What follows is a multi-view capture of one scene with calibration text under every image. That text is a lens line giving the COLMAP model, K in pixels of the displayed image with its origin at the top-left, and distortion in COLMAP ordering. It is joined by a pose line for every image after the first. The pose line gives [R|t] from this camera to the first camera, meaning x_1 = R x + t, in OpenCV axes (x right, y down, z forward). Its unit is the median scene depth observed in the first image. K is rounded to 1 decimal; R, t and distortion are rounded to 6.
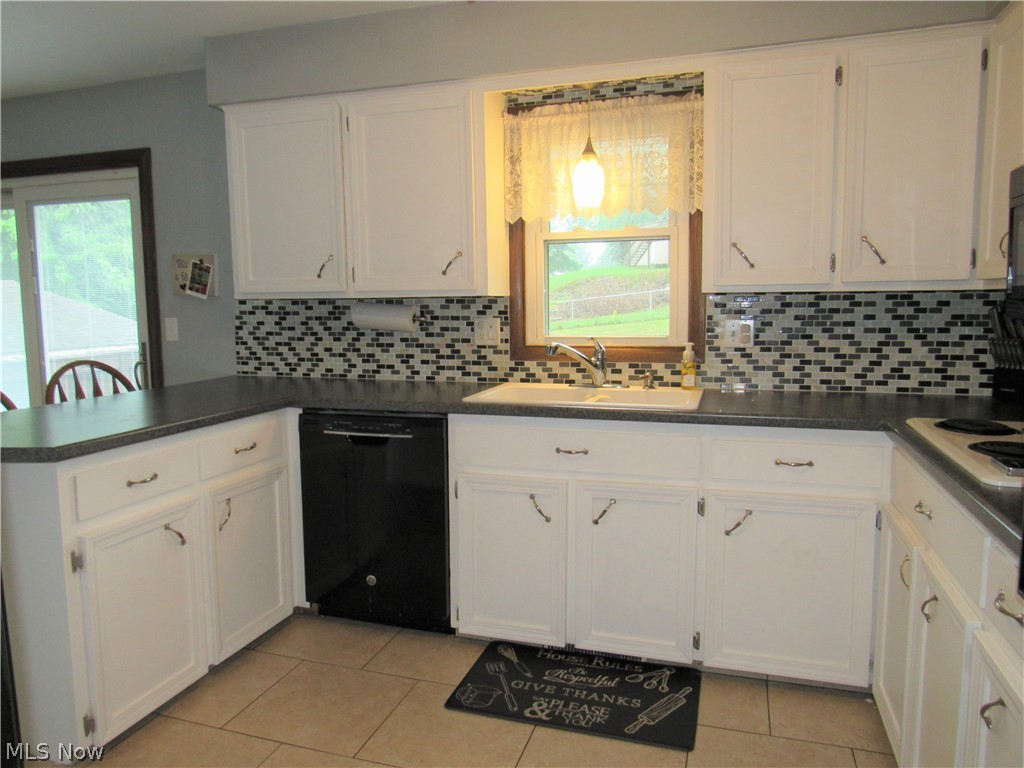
lens RADIAL K [[743.3, 0, 512.0], [0, 743.3, 384.0], [0, 0, 1]] dist [-0.007105, 0.002268]
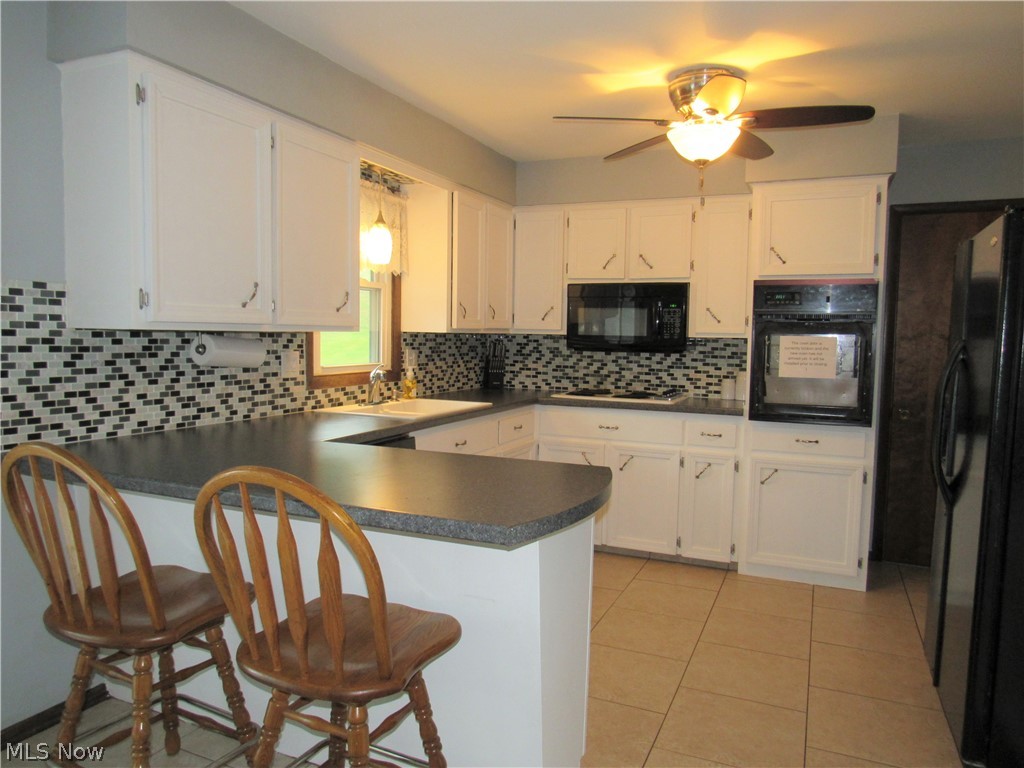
lens RADIAL K [[743.3, 0, 512.0], [0, 743.3, 384.0], [0, 0, 1]] dist [-0.007105, 0.002268]
pose [[0.097458, -0.058492, 0.993519, -0.975744], [0.090554, 0.994652, 0.049675, -0.062986], [-0.991111, 0.085126, 0.102233, 0.553636]]
